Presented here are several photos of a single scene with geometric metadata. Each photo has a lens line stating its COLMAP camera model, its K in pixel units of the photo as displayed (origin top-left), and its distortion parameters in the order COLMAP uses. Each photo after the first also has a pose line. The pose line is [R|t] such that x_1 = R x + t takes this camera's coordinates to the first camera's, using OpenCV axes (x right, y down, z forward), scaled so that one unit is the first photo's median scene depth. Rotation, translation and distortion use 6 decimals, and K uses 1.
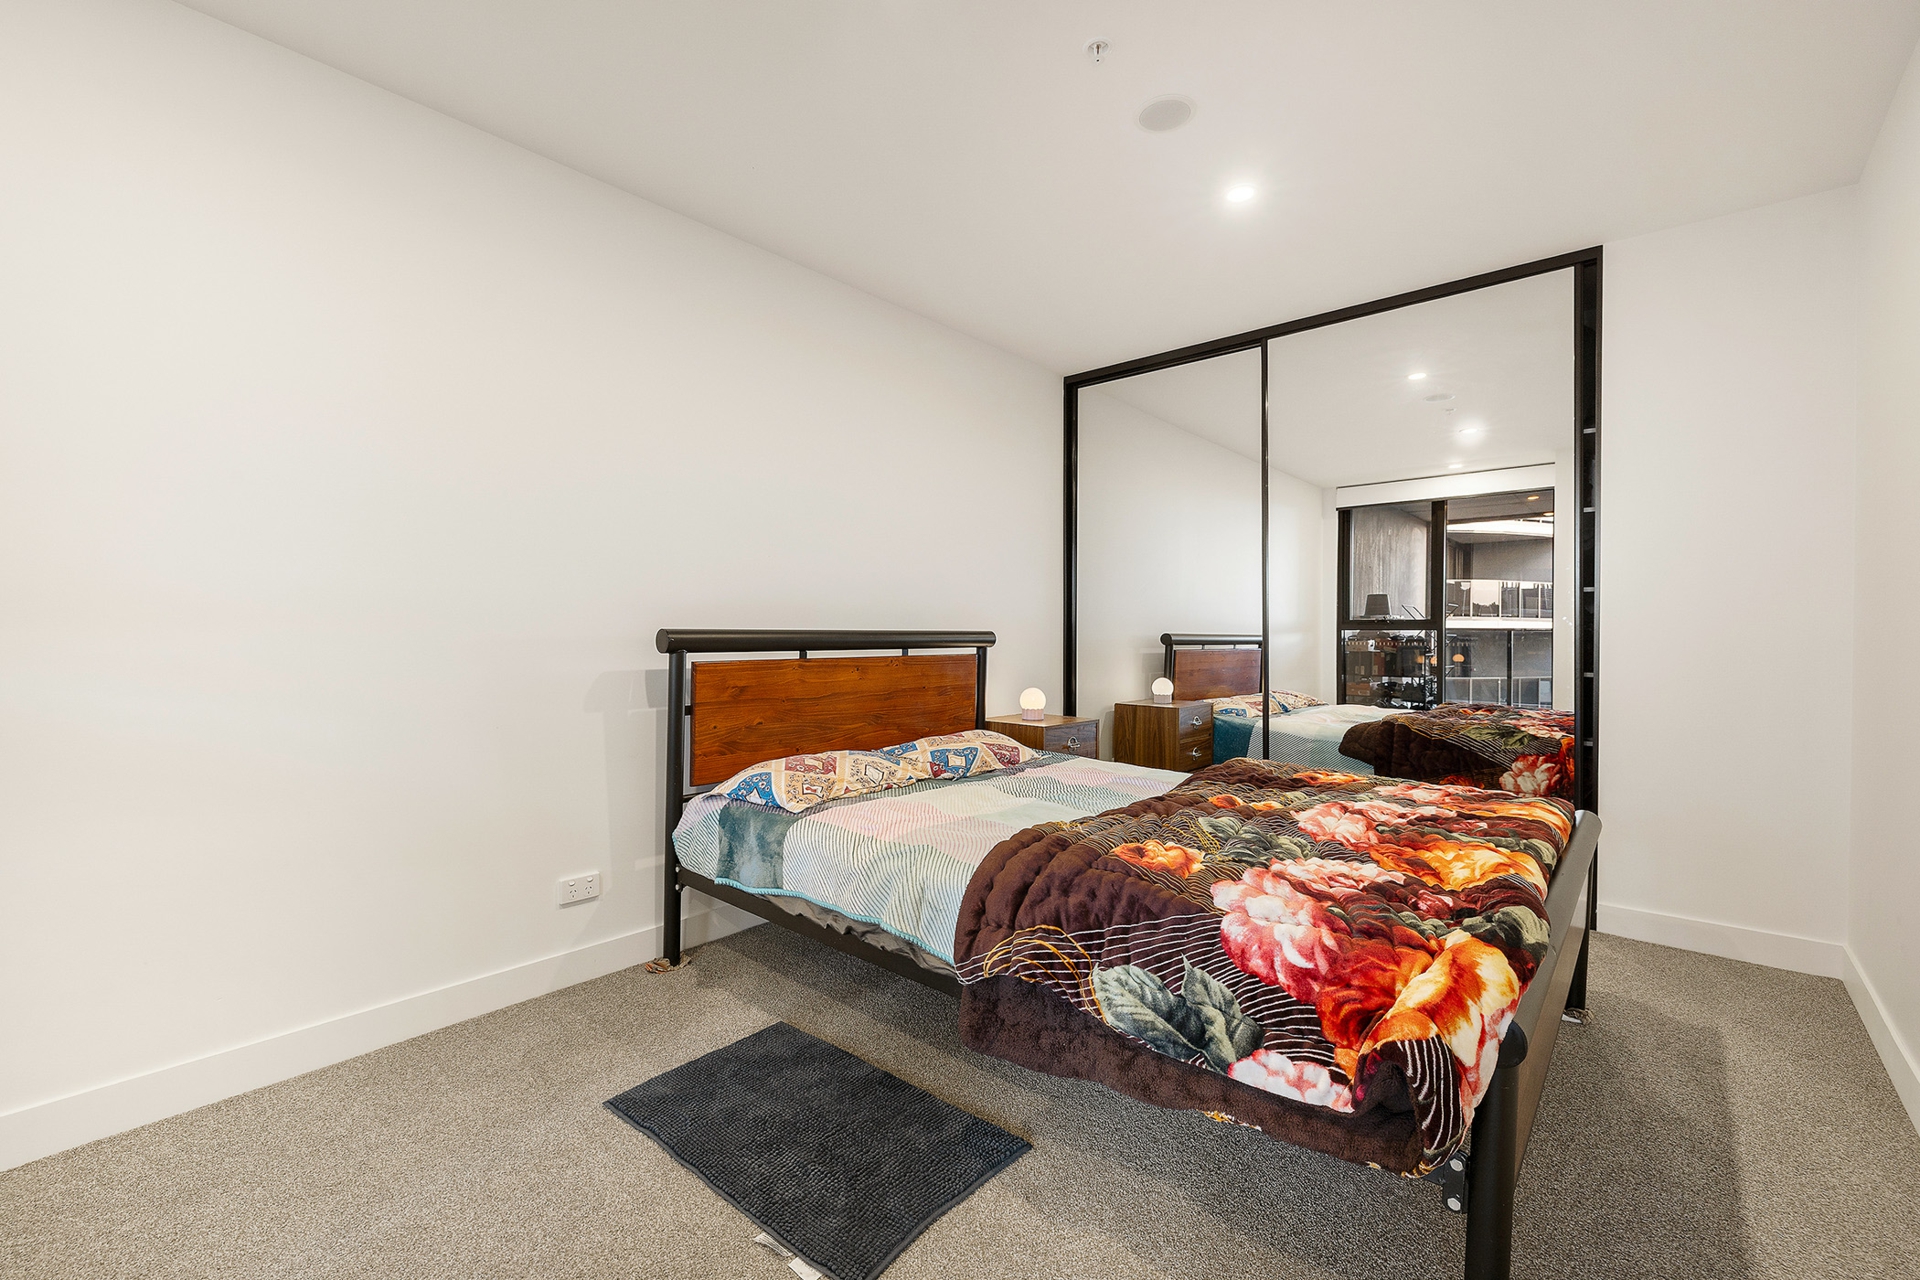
lens RADIAL K [[832.5, 0, 953.0], [0, 832.5, 634.4], [0, 0, 1]] dist [0.001329, -0.001608]
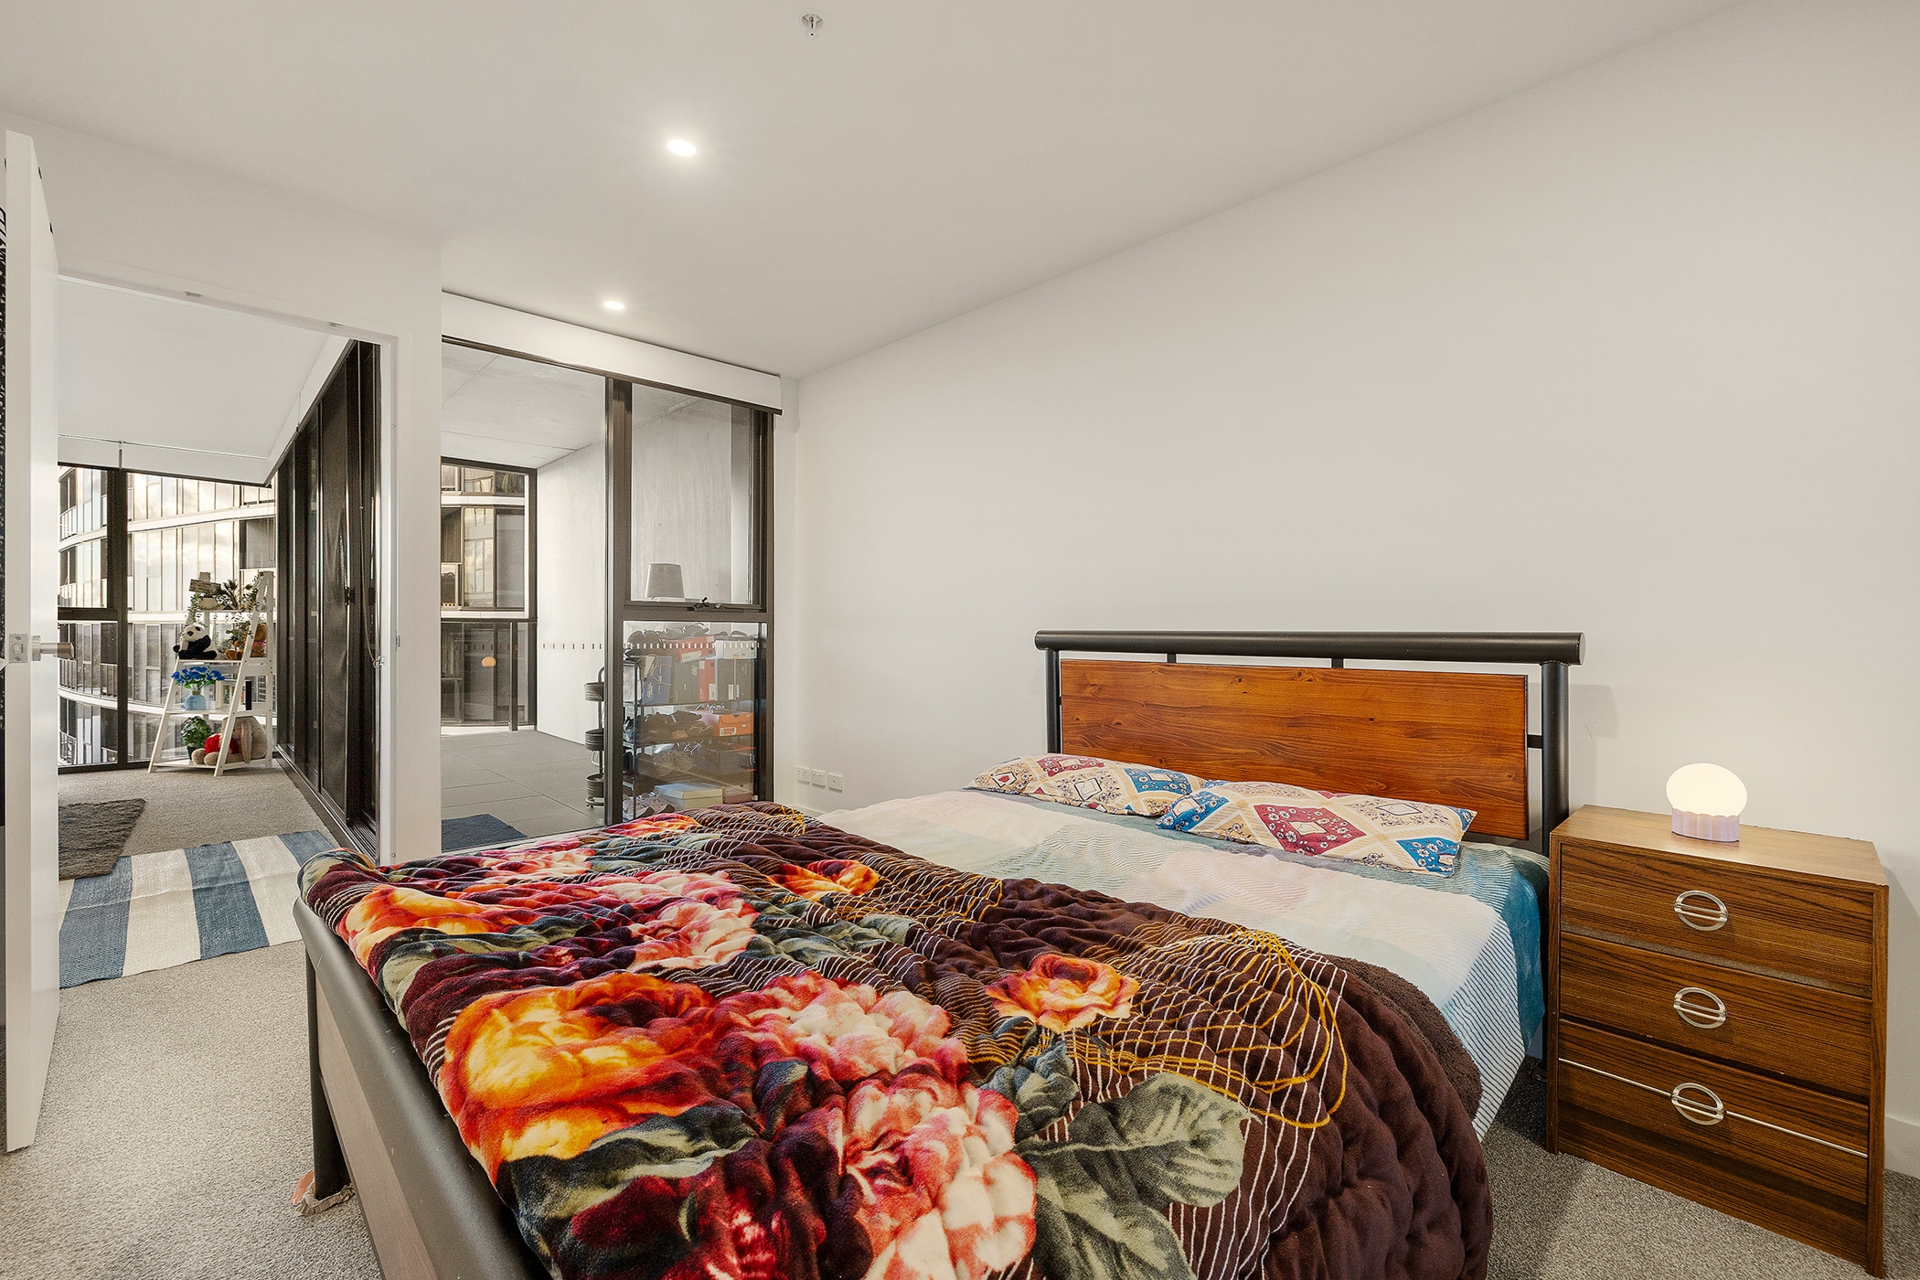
lens RADIAL K [[832.5, 0, 1009.1], [0, 832.5, 629.8], [0, 0, 1]] dist [0.001329, -0.001608]
pose [[-0.053974, -0.007823, -0.998512, 0.871690], [-0.013492, 0.999884, -0.007104, 0.001969], [0.998451, 0.013089, -0.054073, 1.017632]]
